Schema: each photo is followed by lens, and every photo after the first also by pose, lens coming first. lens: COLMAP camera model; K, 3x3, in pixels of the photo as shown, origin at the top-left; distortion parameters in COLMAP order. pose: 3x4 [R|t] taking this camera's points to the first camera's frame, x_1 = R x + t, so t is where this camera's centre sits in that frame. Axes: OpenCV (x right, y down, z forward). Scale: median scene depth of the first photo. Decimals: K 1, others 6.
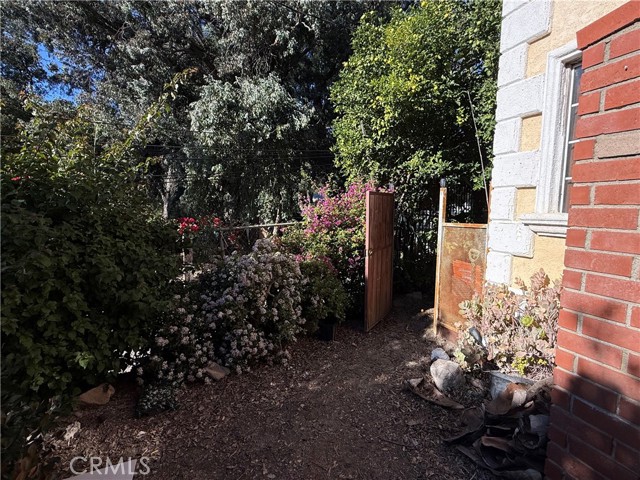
lens RADIAL K [[301.0, 0, 319.7], [0, 301.0, 238.9], [0, 0, 1]] dist [0.019933, 0.000963]
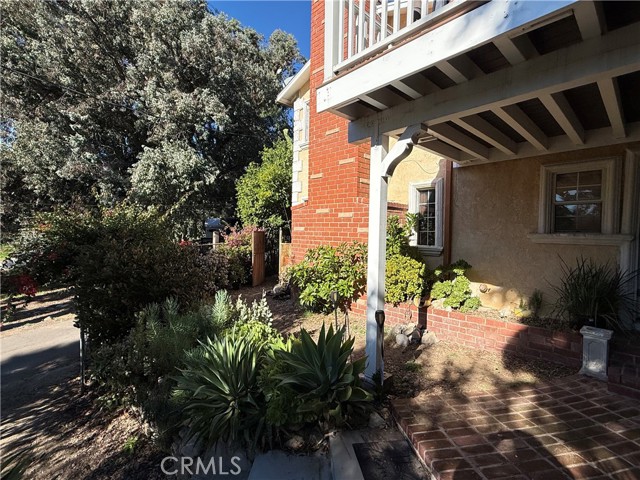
lens RADIAL K [[301.0, 0, 317.5], [0, 301.0, 236.2], [0, 0, 1]] dist [0.019933, 0.000963]
pose [[0.936471, 0.007978, 0.350653, -0.179010], [0.022419, 0.996335, -0.082542, 0.087666], [-0.350027, 0.085159, 0.932861, -1.254312]]
